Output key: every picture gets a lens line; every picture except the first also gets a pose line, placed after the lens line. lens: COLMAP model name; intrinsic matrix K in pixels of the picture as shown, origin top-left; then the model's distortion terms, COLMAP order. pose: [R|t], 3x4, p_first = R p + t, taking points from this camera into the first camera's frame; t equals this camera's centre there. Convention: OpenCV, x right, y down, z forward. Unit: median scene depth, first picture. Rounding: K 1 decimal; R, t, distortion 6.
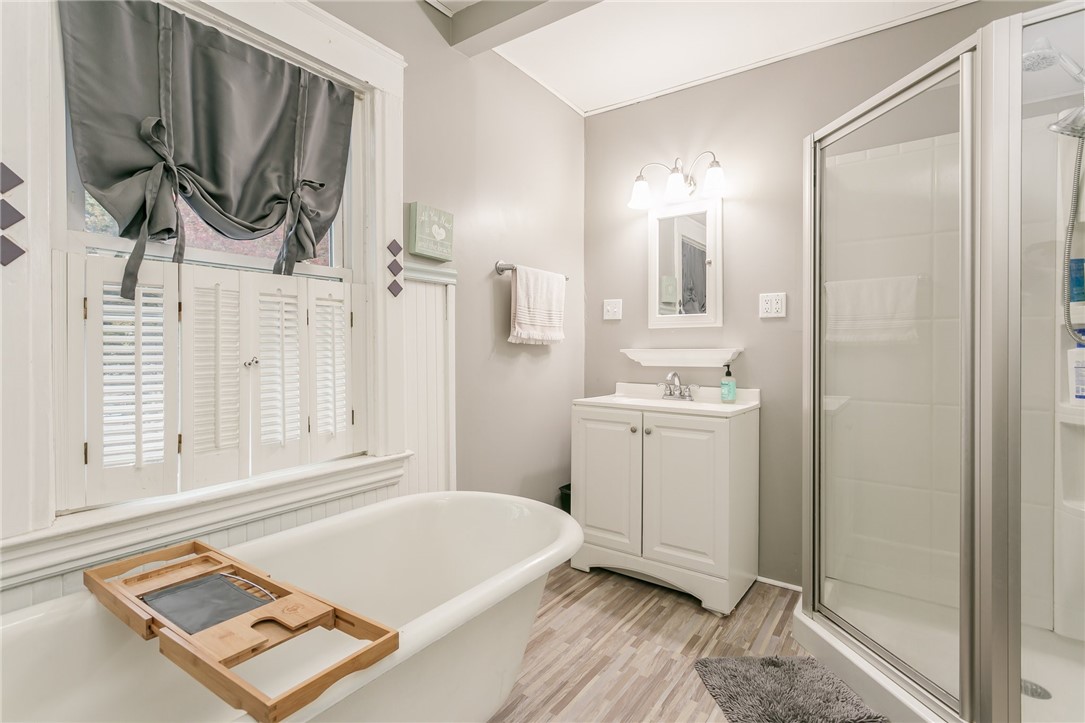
lens RADIAL K [[515.1, 0, 541.9], [0, 515.1, 349.2], [0, 0, 1]] dist [0.001283, 0.000634]
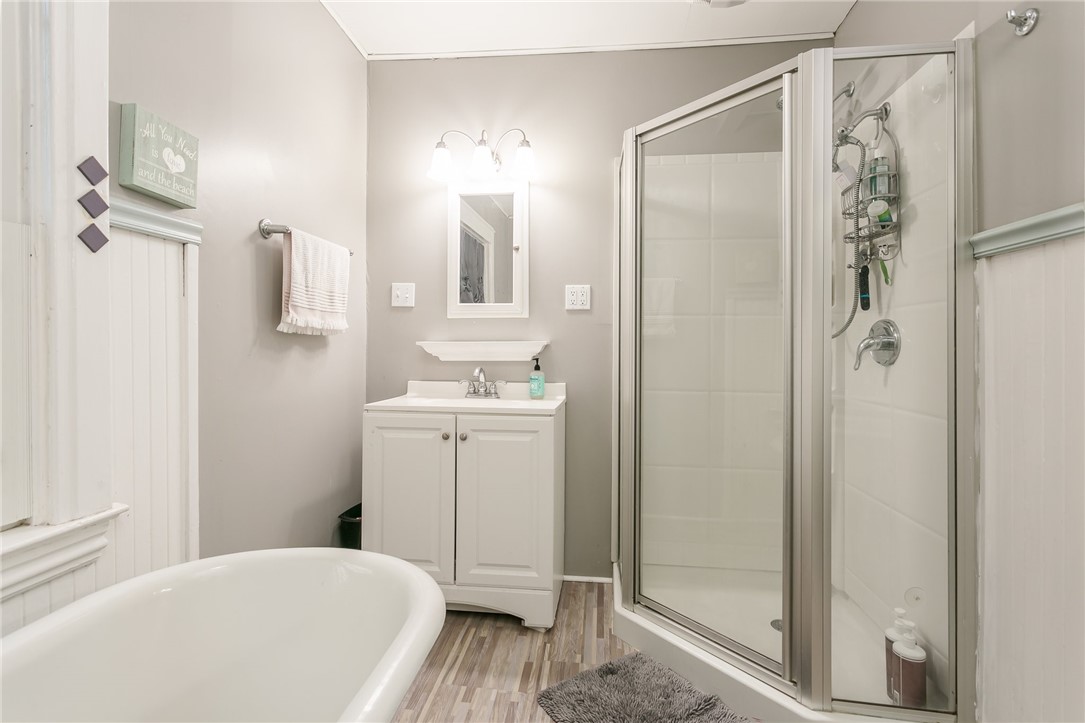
lens RADIAL K [[521.2, 0, 547.6], [0, 521.2, 341.5], [0, 0, 1]] dist [0.000820, 0.000480]
pose [[0.868268, 0.003140, 0.496085, -0.114150], [-0.002165, 0.999994, -0.002540, 0.002017], [-0.496090, 0.001132, 0.868270, 0.190269]]
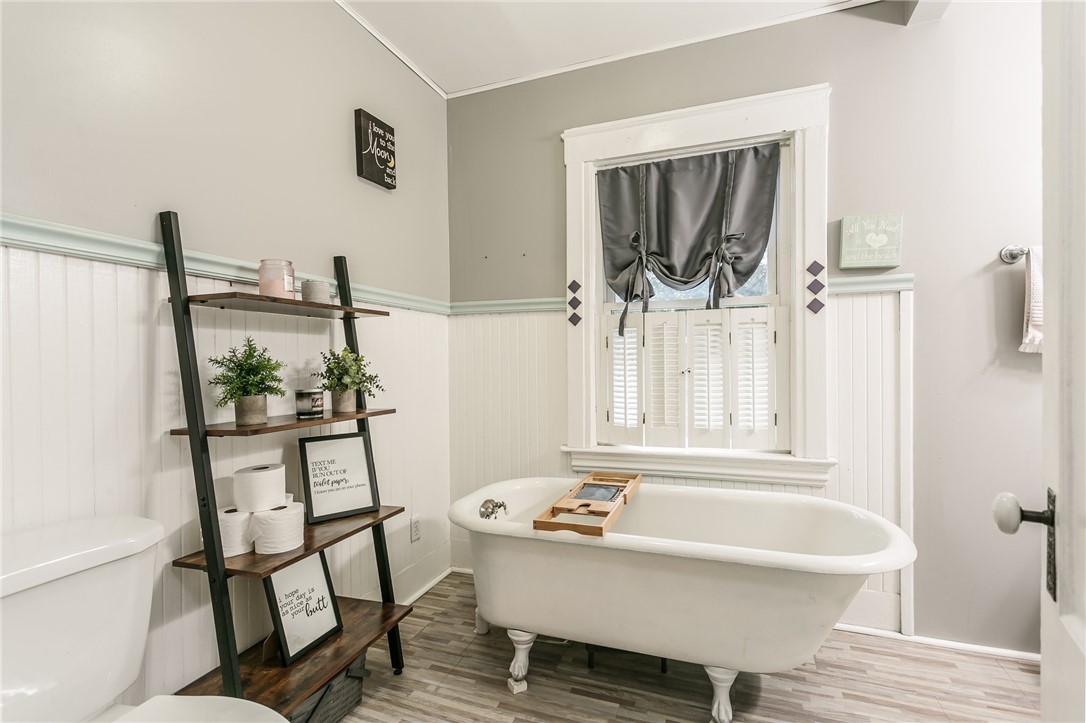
lens RADIAL K [[518.3, 0, 540.3], [0, 518.3, 364.3], [0, 0, 1]] dist [0.002806, 0.000566]
pose [[0.252318, 0.004849, -0.967632, 0.561811], [0.006863, 0.999953, 0.006801, -0.006071], [0.967620, -0.008356, 0.252273, 0.148448]]
